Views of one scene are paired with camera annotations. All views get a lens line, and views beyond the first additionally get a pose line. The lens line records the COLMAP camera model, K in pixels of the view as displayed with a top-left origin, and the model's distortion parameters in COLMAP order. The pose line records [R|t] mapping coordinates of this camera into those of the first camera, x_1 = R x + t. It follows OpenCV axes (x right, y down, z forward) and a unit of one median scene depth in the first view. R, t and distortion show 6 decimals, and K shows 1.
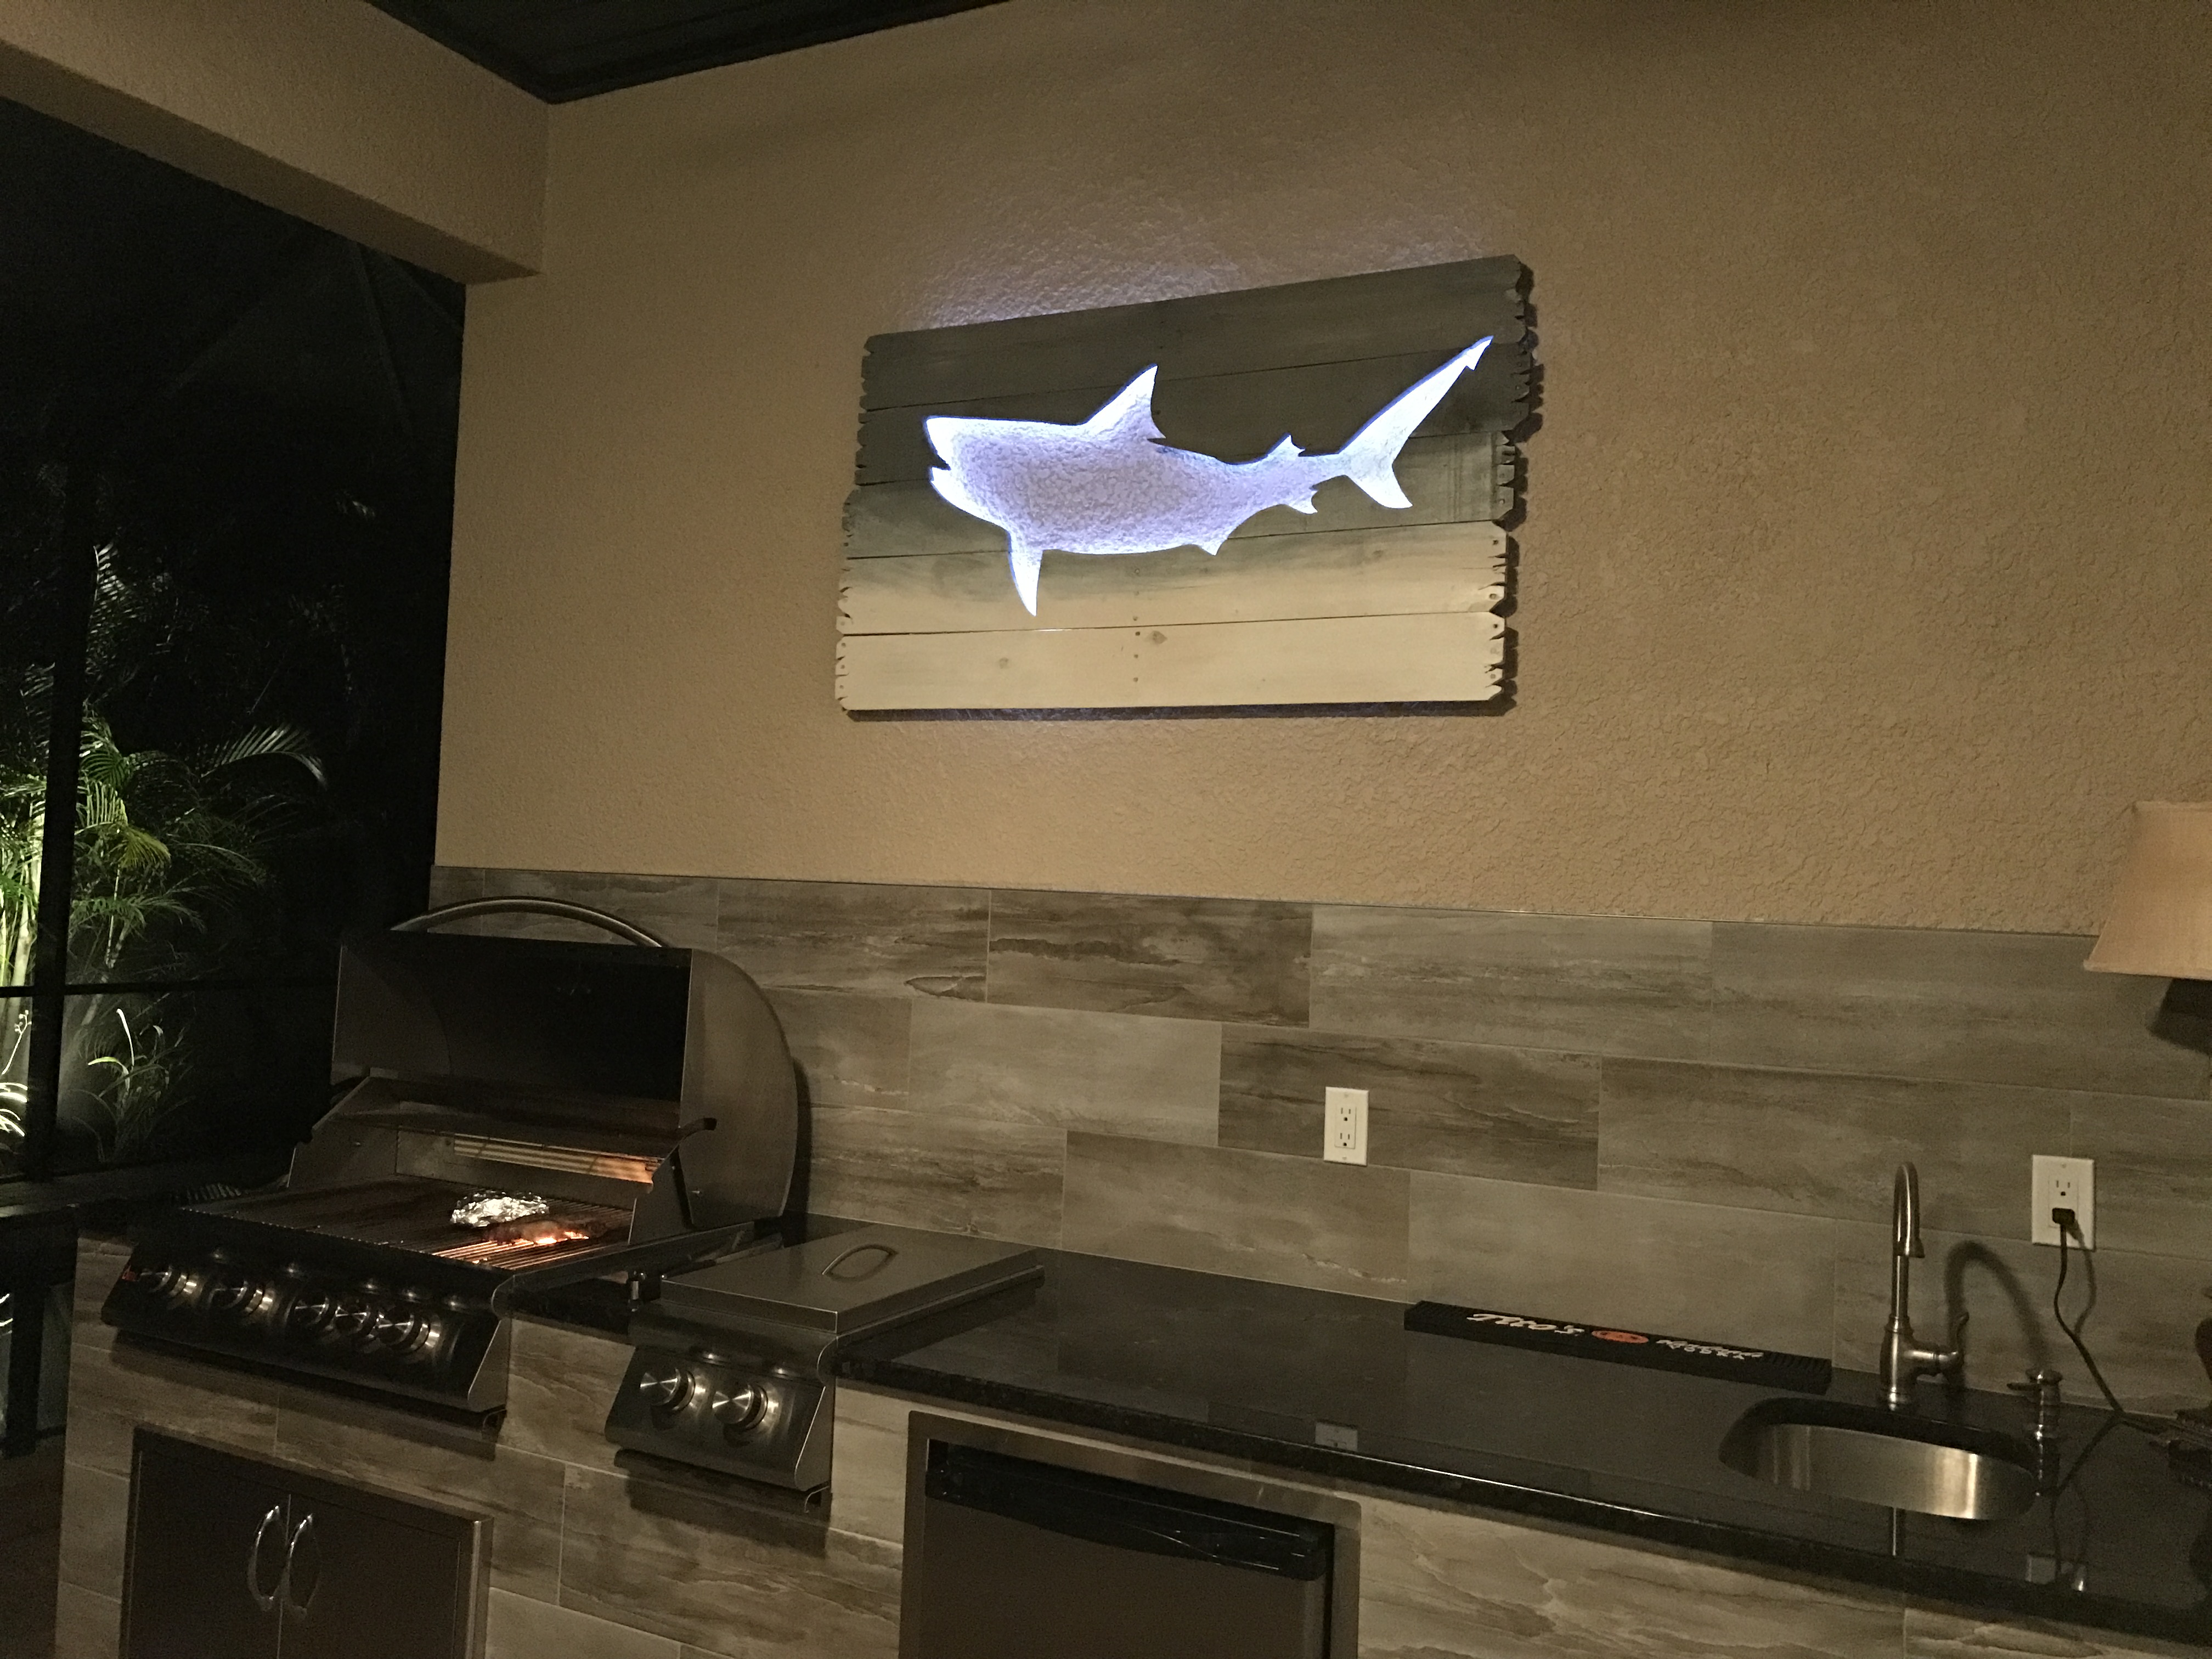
lens RADIAL K [[1906.9, 0, 1100.3], [0, 1906.9, 790.9], [0, 0, 1]] dist [0.059536, -0.206499]
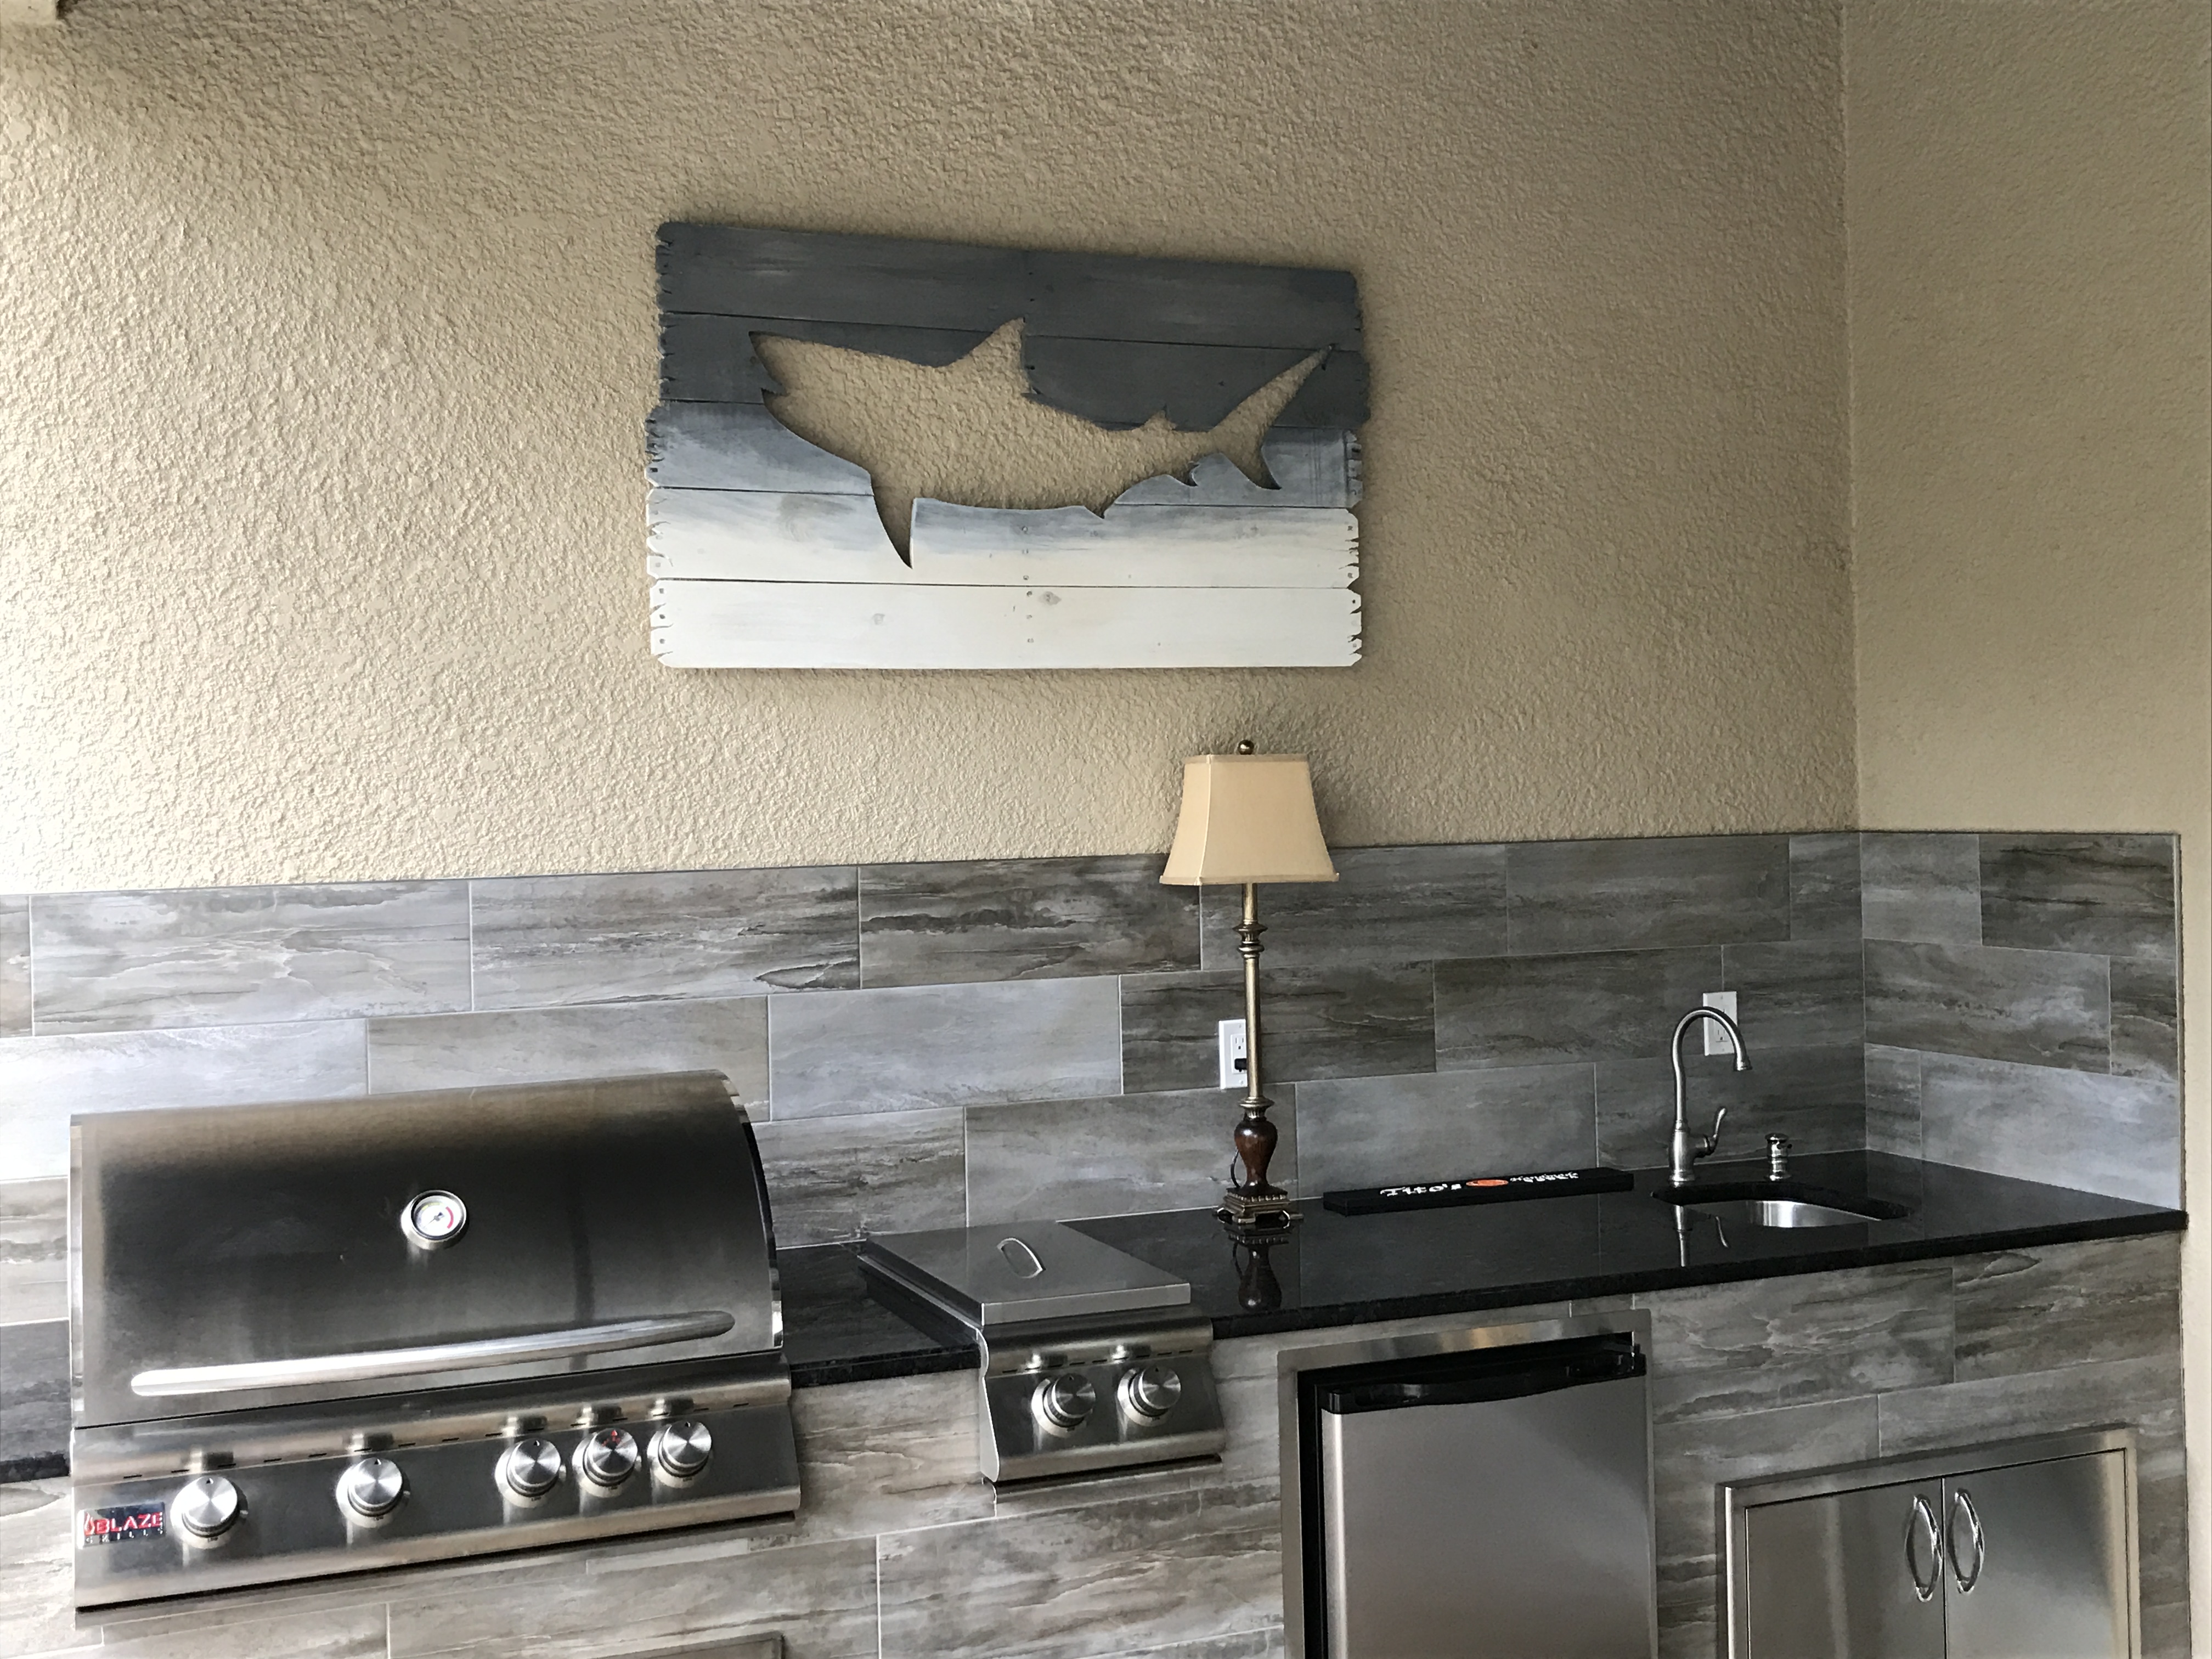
lens RADIAL K [[2358.7, 0, 1106.0], [0, 2358.7, 829.5], [0, 0, 1]] dist [0.155588, -1.100276]
pose [[0.616560, -0.059424, 0.785062, -0.948239], [0.013930, 0.997815, 0.064588, -0.040688], [-0.787185, -0.028887, 0.616040, 0.222671]]
